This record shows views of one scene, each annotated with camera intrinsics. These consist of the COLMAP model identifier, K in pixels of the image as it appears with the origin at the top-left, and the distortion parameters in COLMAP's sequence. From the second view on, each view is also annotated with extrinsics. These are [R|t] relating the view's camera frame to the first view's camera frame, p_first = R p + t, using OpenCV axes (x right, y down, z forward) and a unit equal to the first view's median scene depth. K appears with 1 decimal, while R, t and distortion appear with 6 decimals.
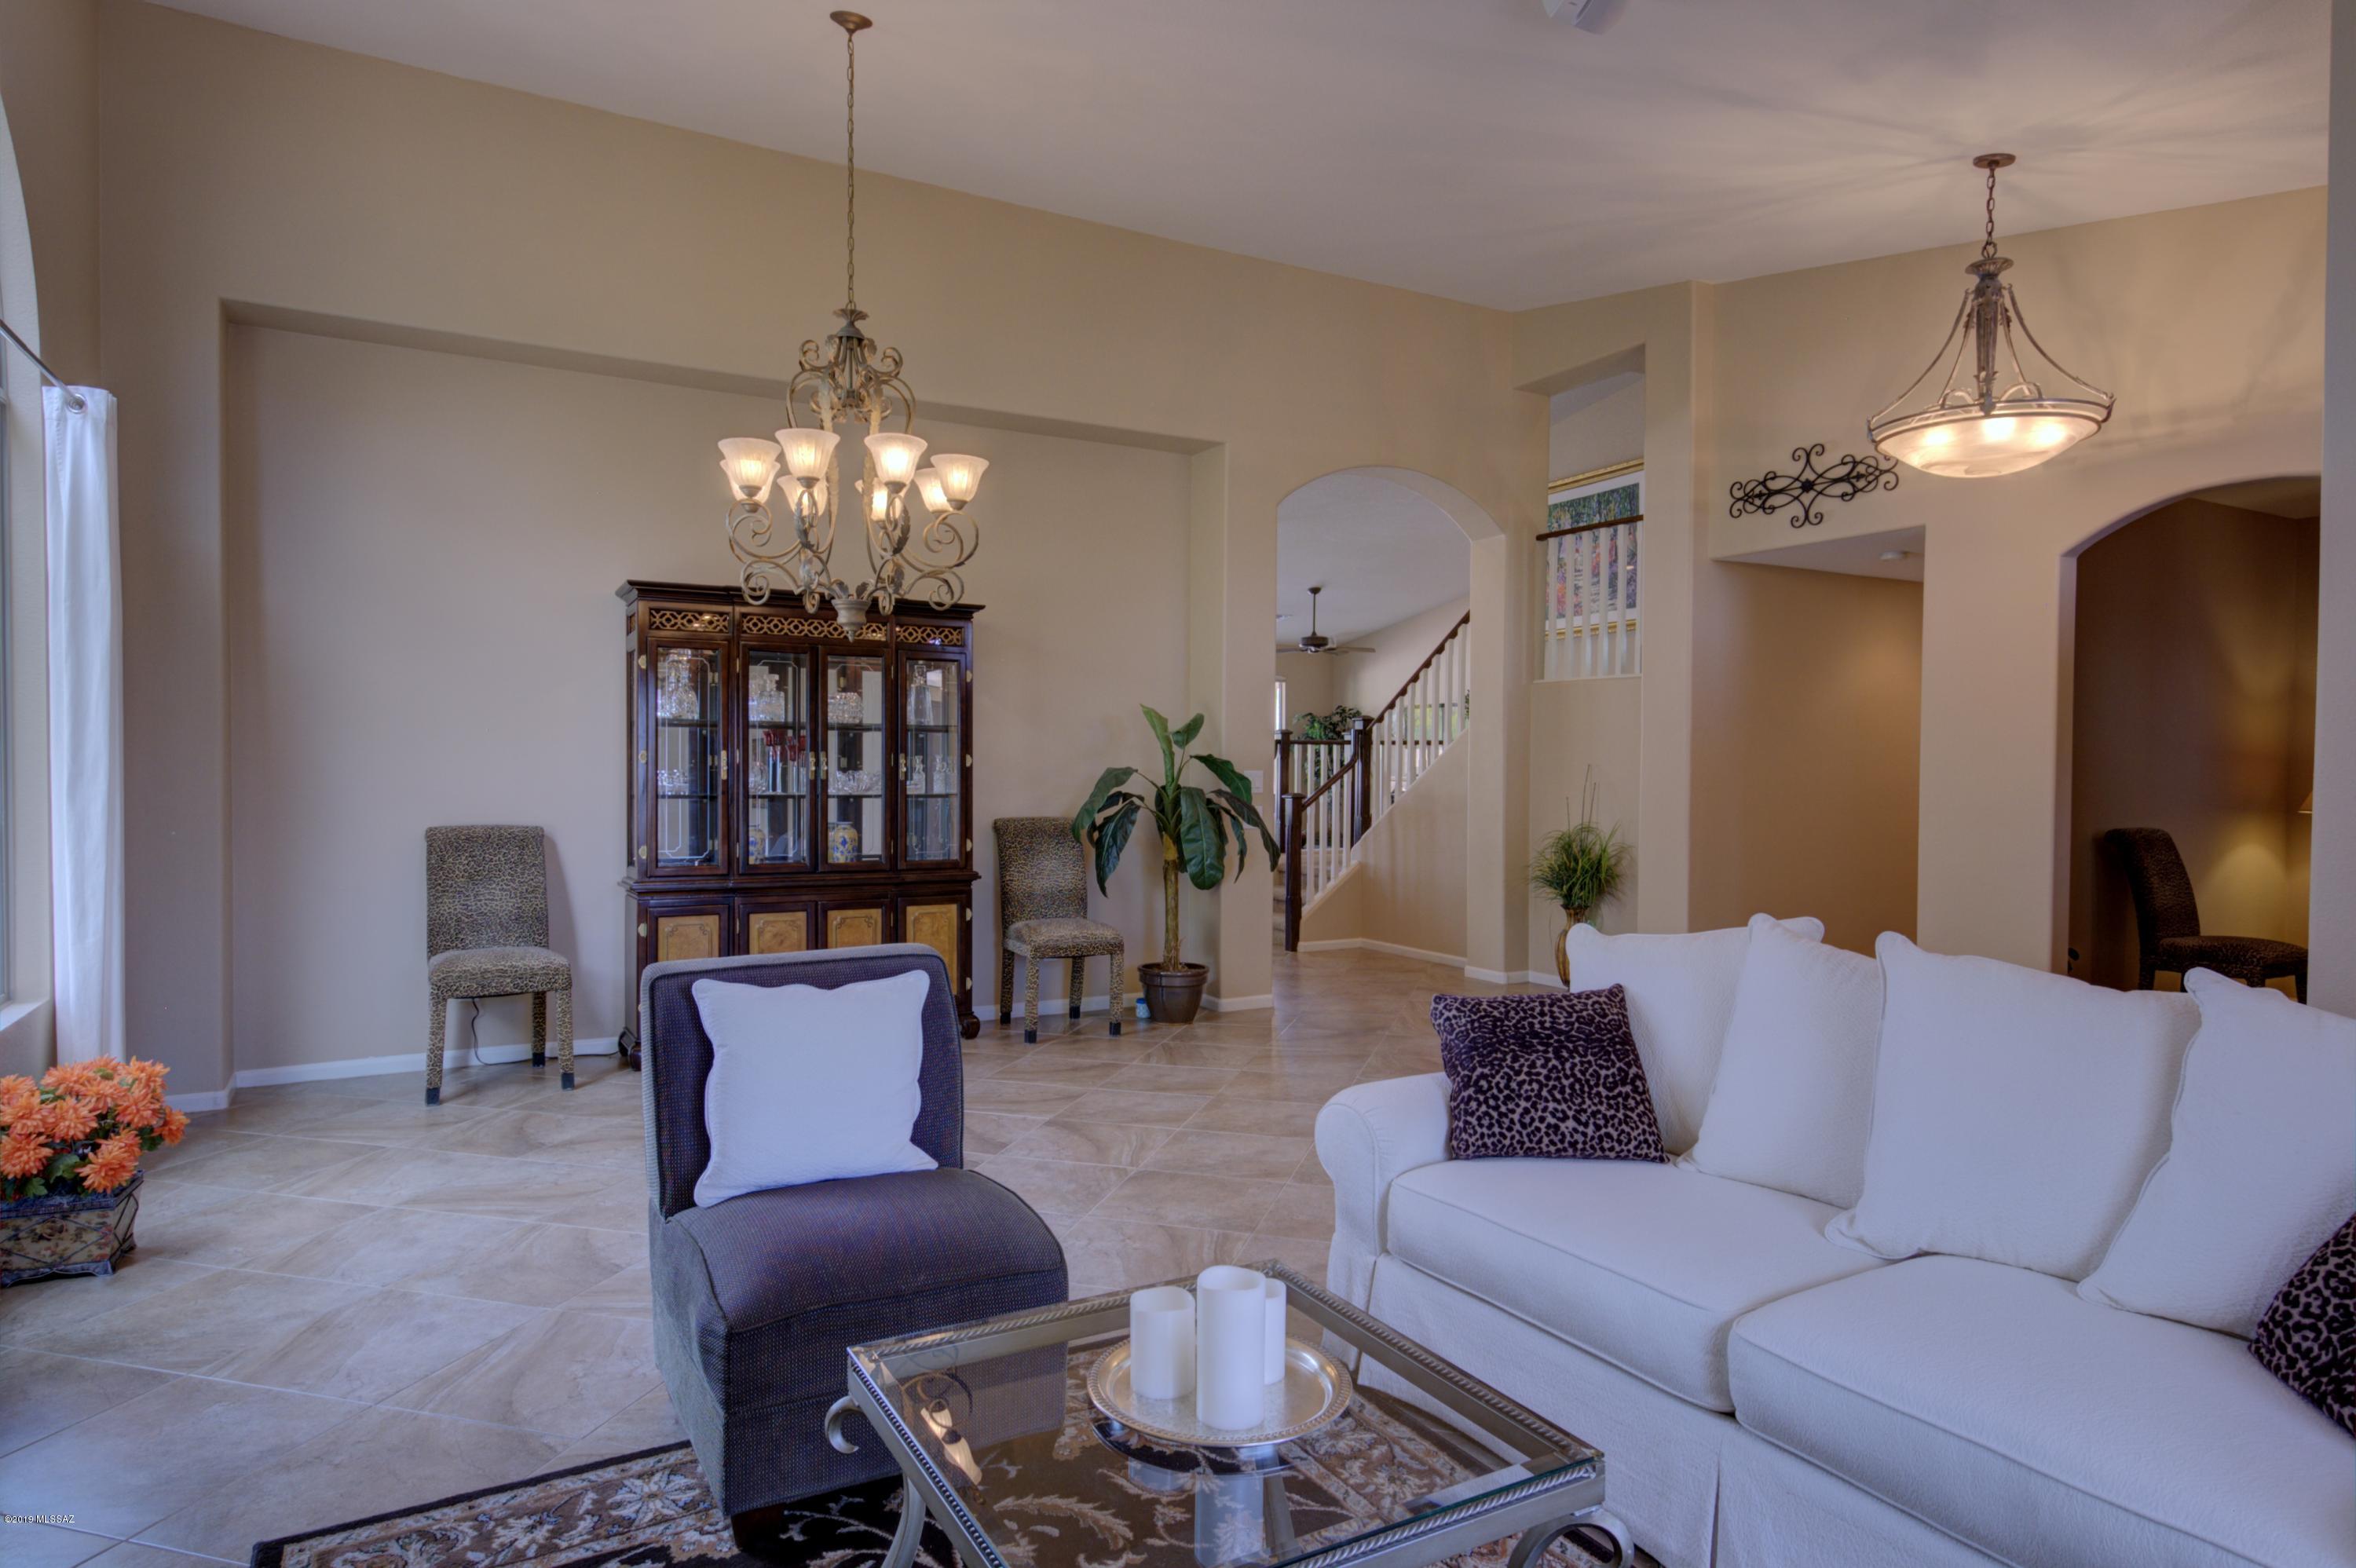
lens RADIAL K [[1367.3, 0, 1177.0], [0, 1367.3, 798.1], [0, 0, 1]] dist [0.049876, 0.000041]
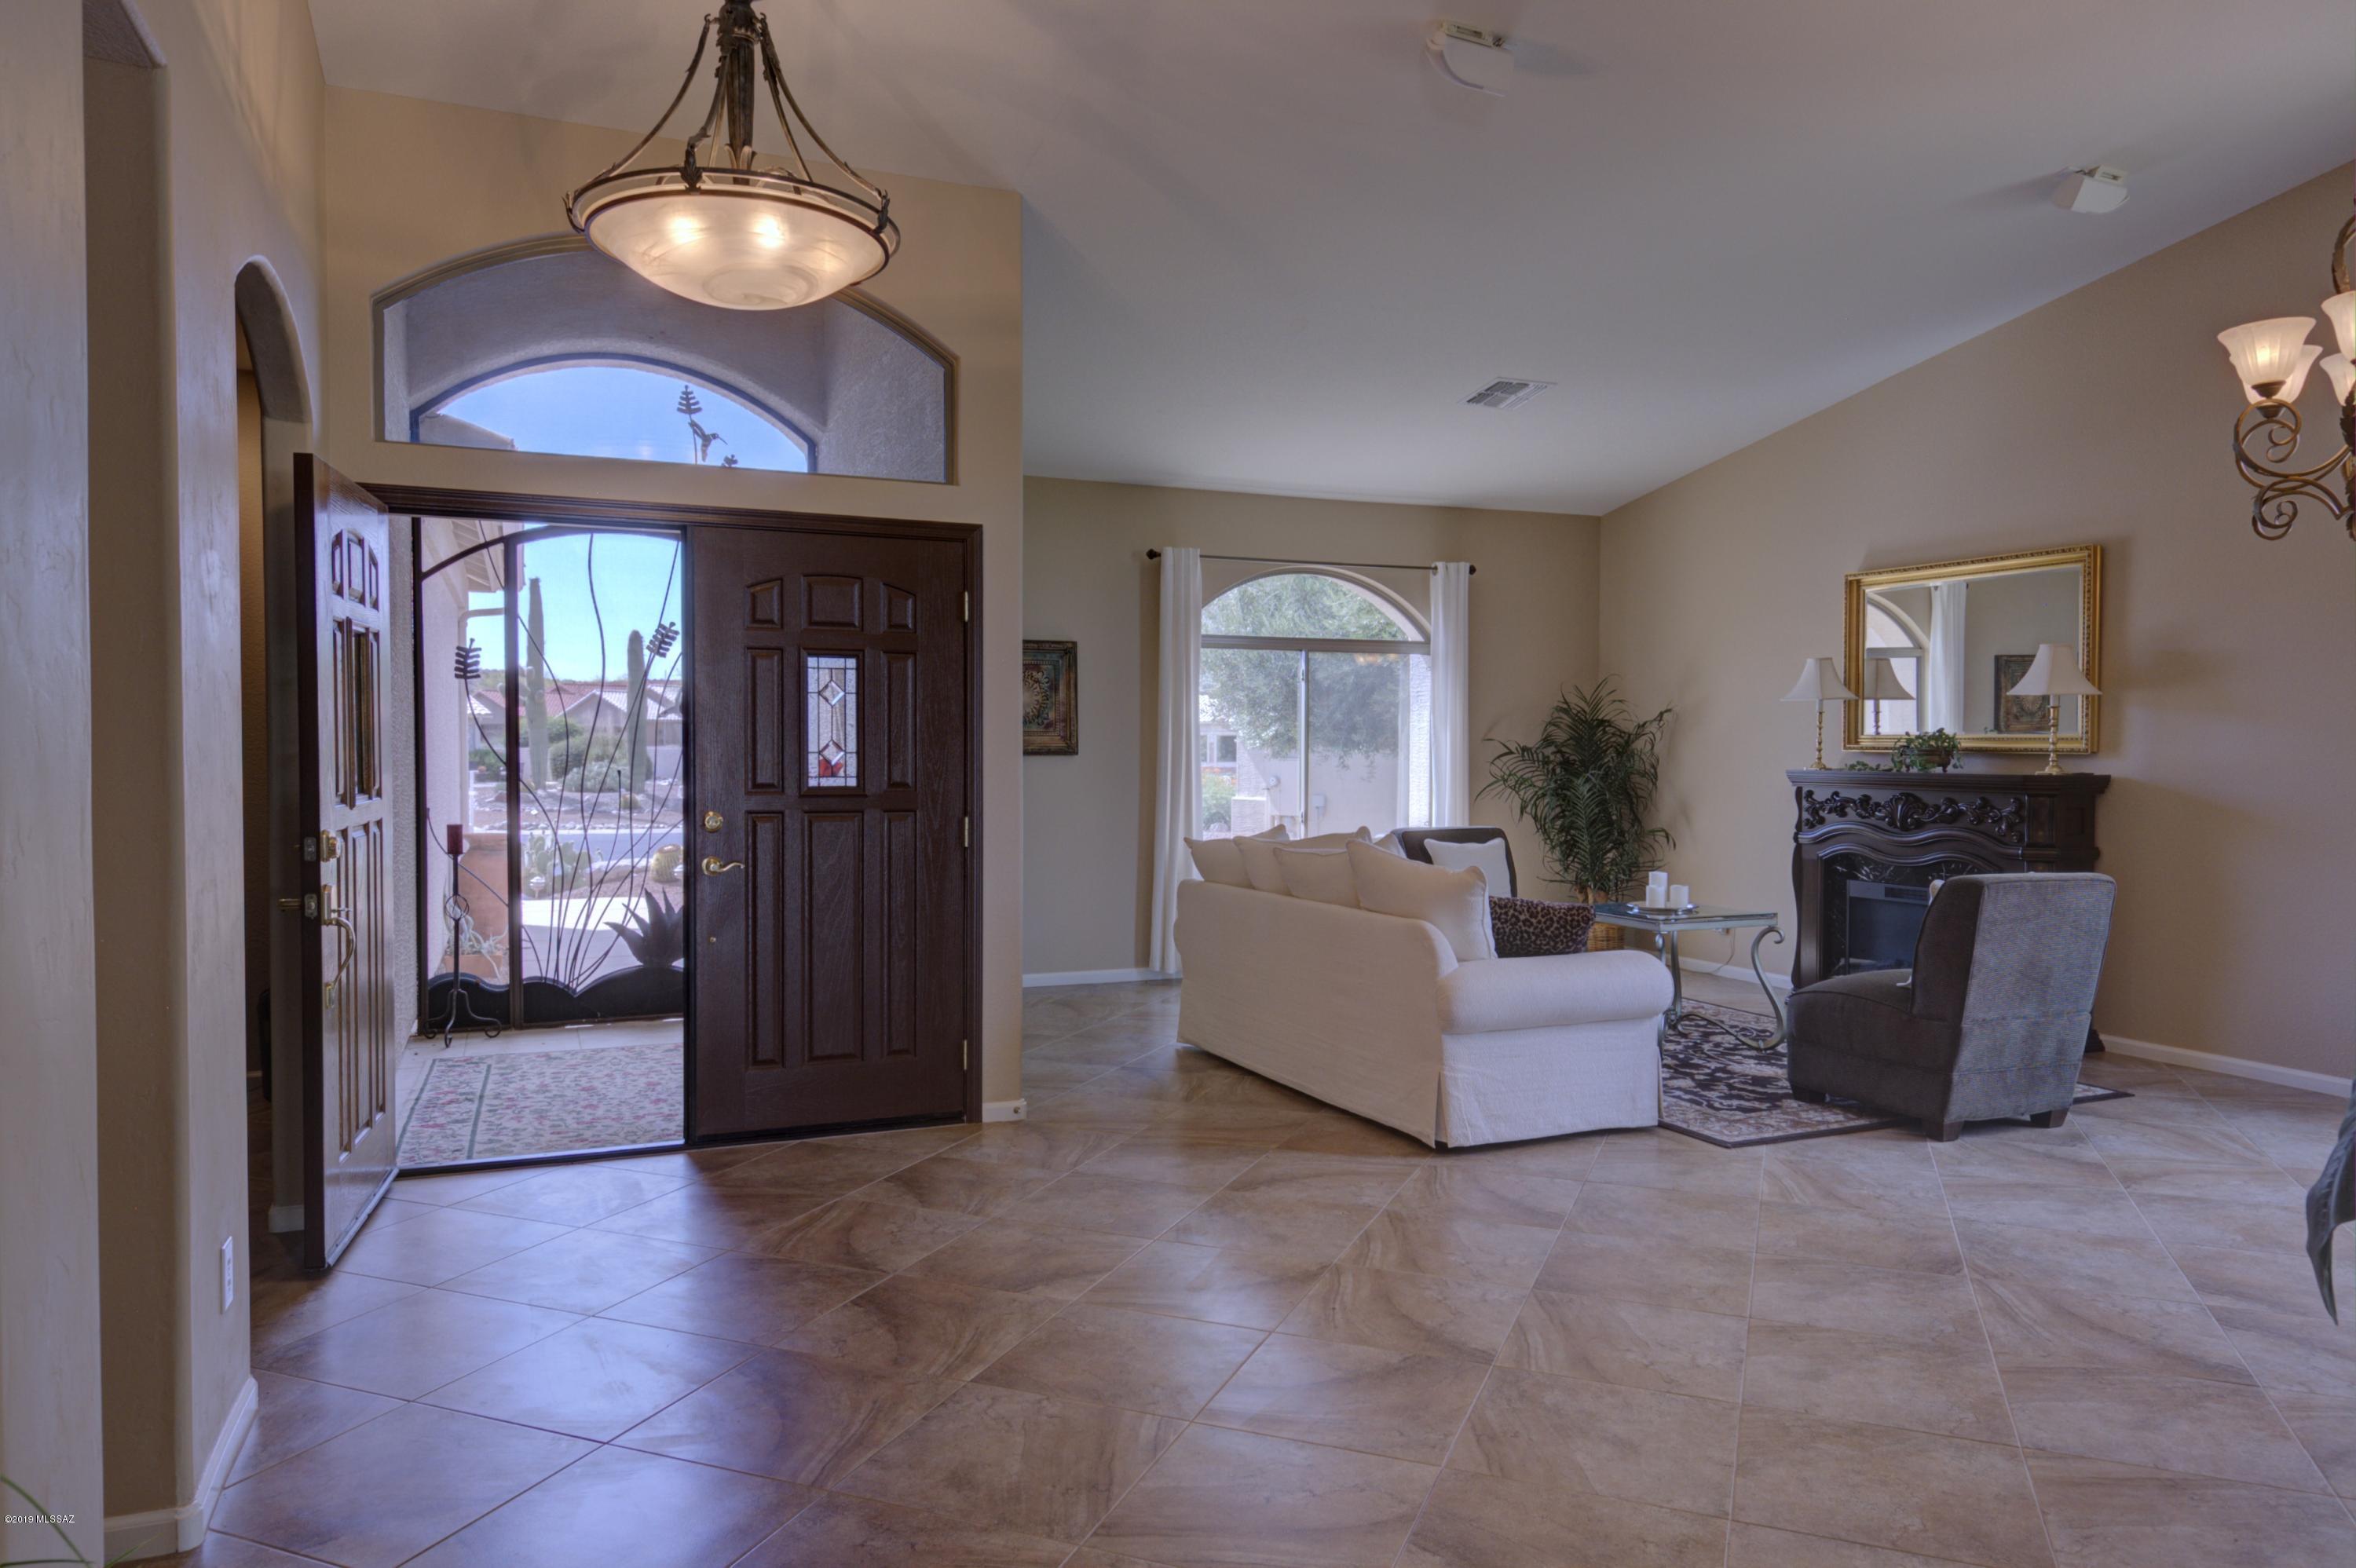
lens RADIAL K [[1529.4, 0, 1178.0], [0, 1529.4, 784.0], [0, 0, 1]] dist [0.000121, -0.001780]
pose [[-0.993725, -0.011404, 0.111265, 0.202733], [-0.005313, 0.998478, 0.054890, -0.031095], [-0.111722, 0.053954, -0.992274, 1.203632]]
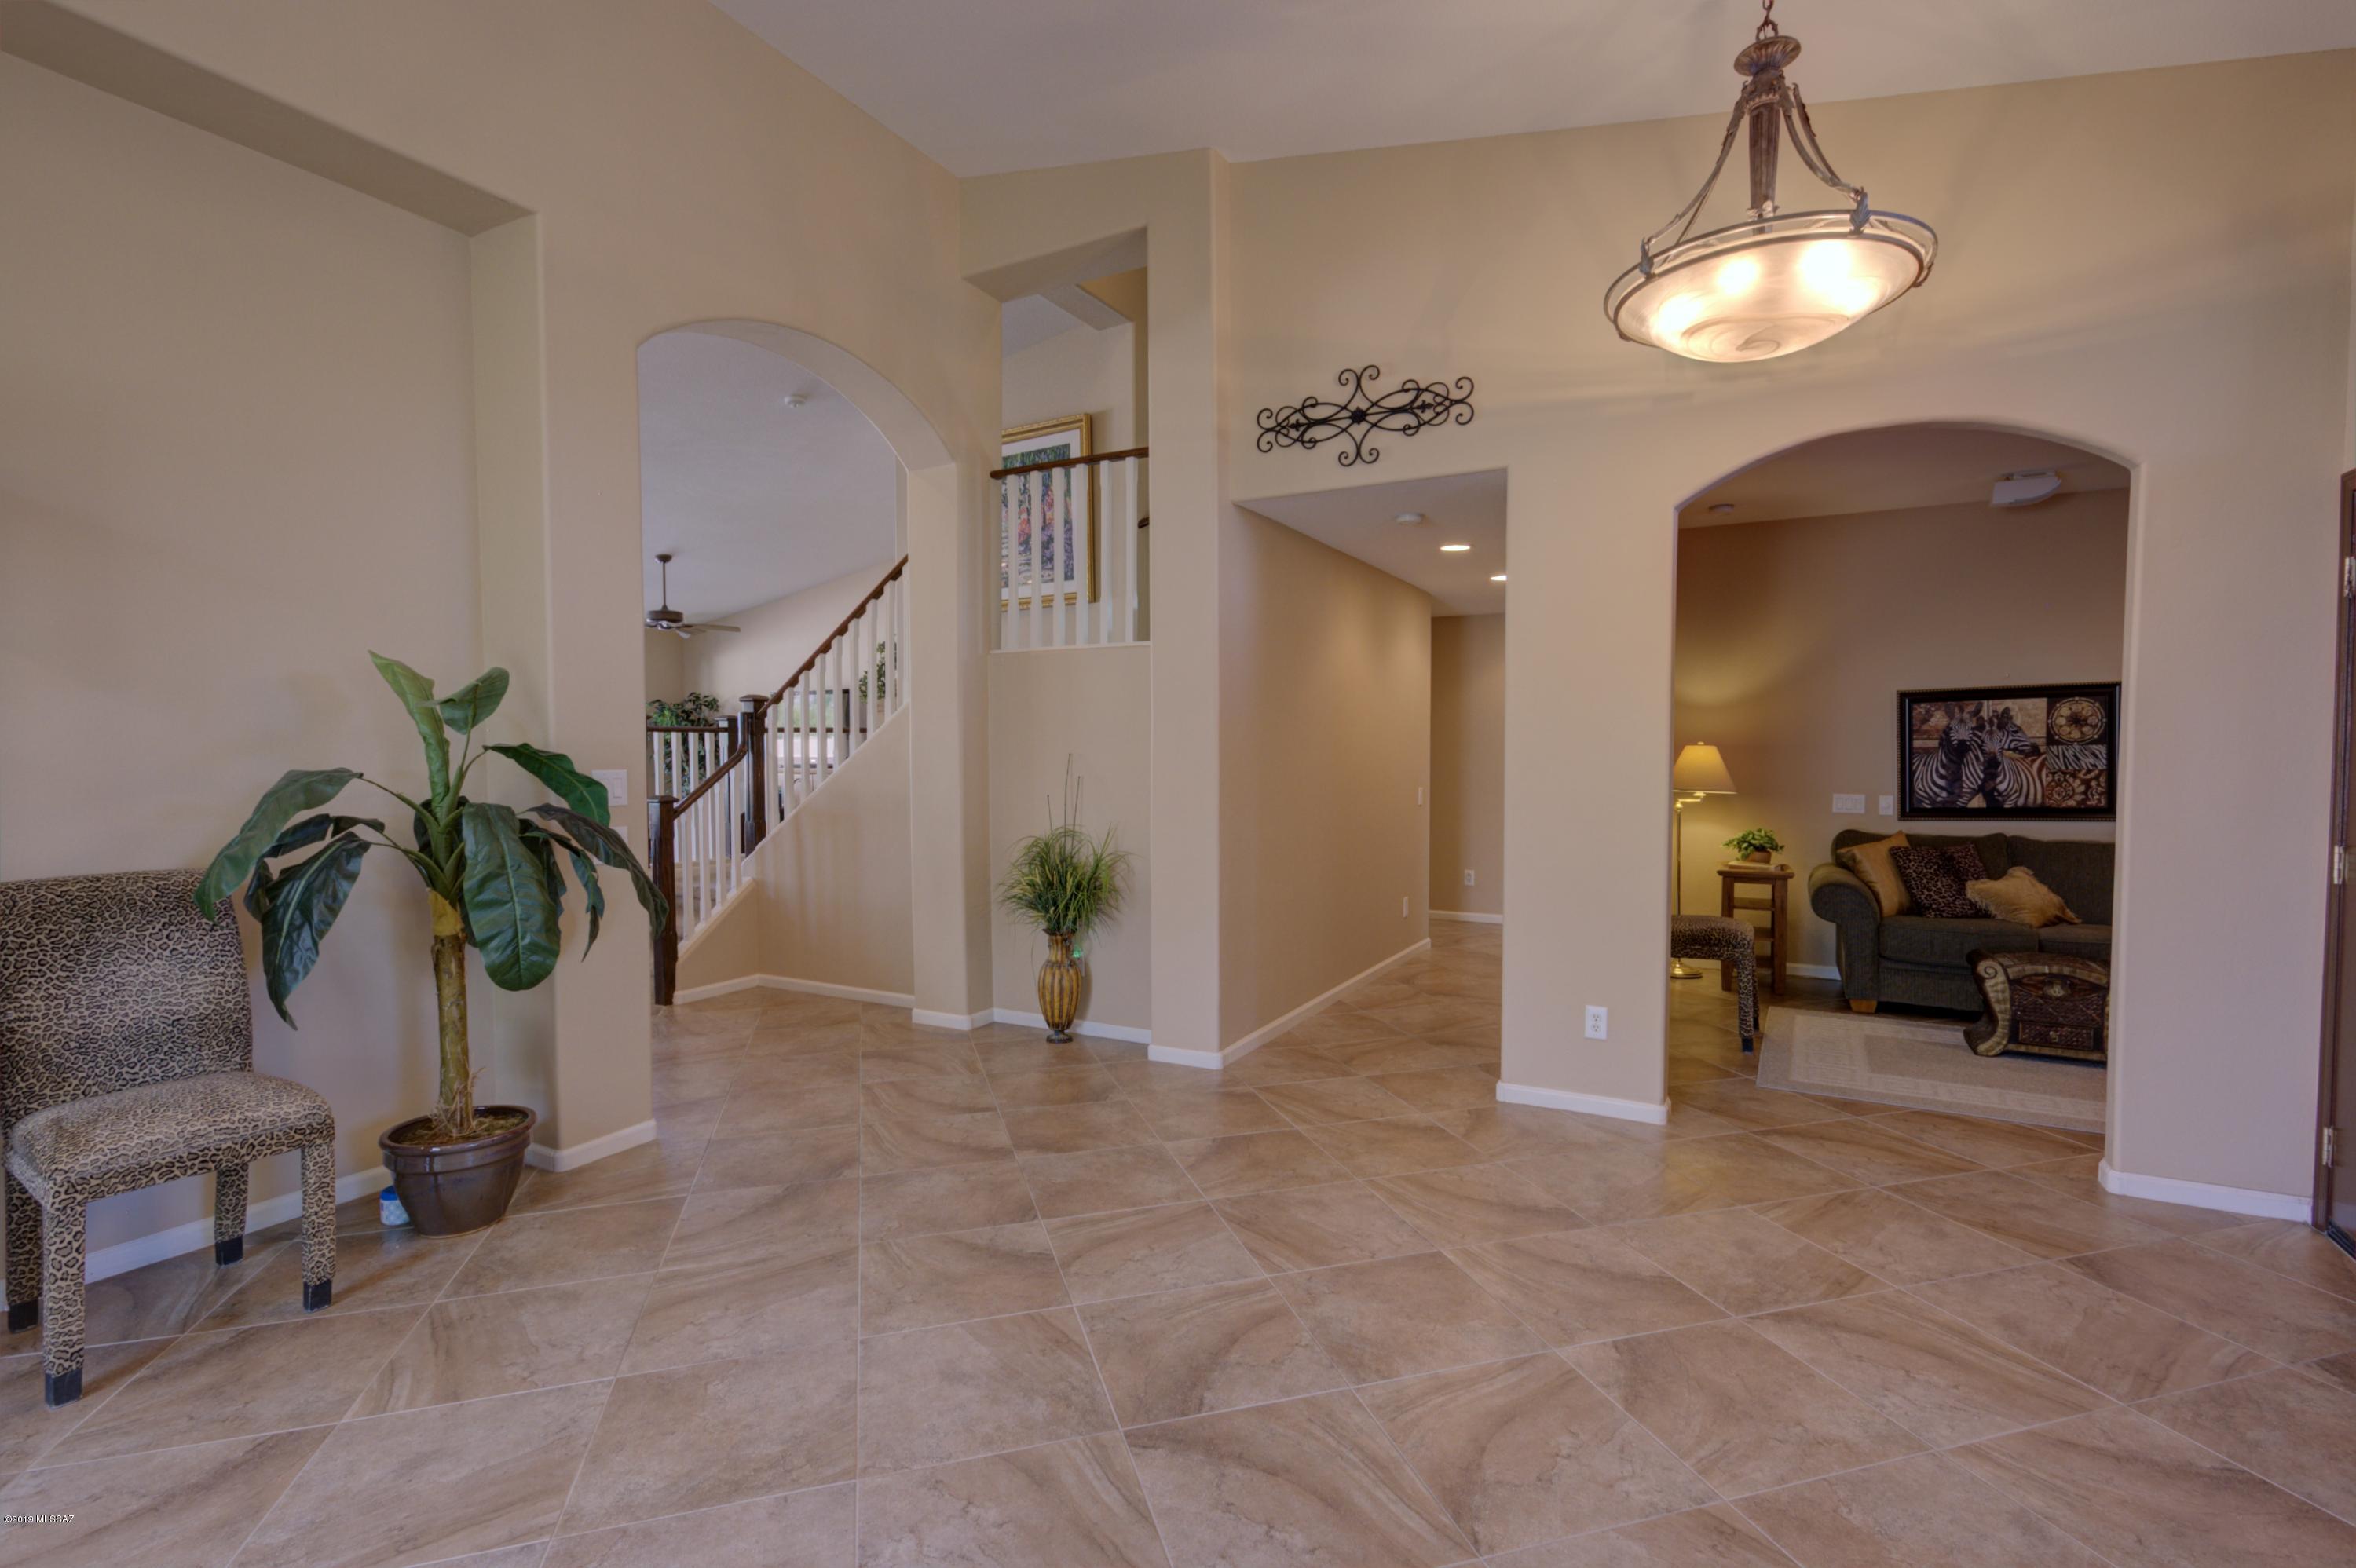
lens RADIAL K [[1079.9, 0, 1186.6], [0, 1079.9, 793.0], [0, 0, 1]] dist [0.005990, 0.000904]
pose [[0.844204, -0.029229, 0.535224, 0.014985], [0.022168, 0.999562, 0.019621, -0.014049], [-0.535563, -0.004699, 0.844482, 0.473028]]
